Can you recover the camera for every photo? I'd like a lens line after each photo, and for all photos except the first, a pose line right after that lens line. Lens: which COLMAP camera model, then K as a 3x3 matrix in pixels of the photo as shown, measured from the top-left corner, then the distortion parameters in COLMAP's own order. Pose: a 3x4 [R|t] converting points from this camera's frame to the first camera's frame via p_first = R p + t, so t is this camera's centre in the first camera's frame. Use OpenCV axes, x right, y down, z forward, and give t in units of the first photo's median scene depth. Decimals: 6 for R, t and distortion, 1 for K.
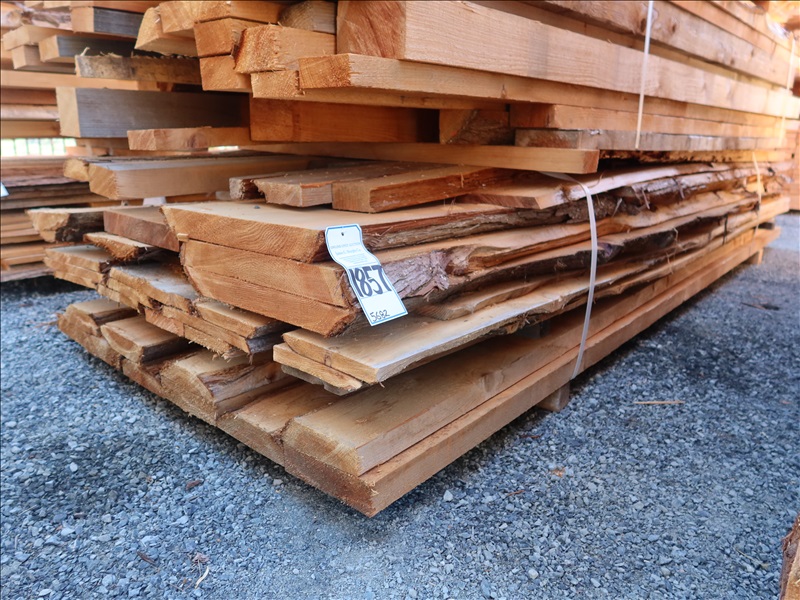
lens RADIAL K [[631.2, 0, 398.2], [0, 631.2, 298.0], [0, 0, 1]] dist [-0.021439, 0.010342]
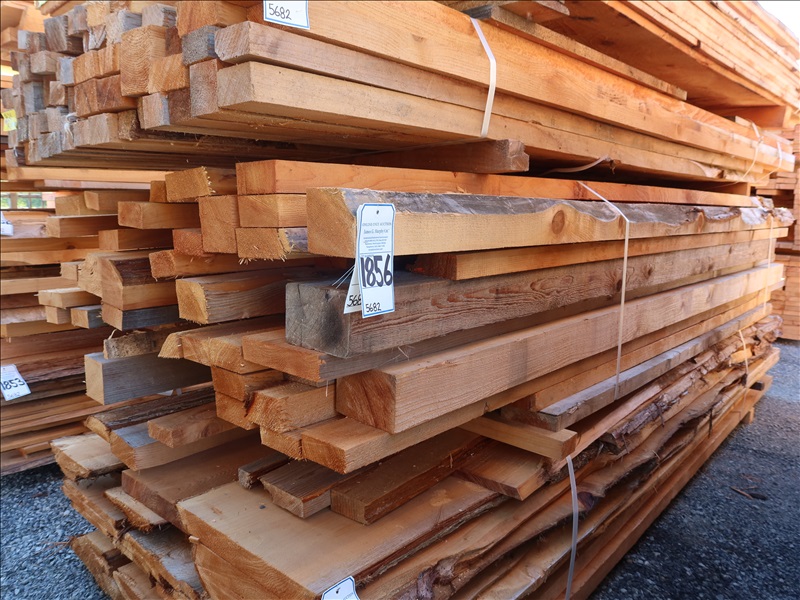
lens RADIAL K [[631.2, 0, 396.8], [0, 631.2, 293.6], [0, 0, 1]] dist [-0.021439, 0.010342]
pose [[0.999890, 0.008589, -0.012094, 0.015954], [-0.009855, 0.994006, -0.108881, -0.304998], [0.011086, 0.108988, 0.993981, -0.099141]]
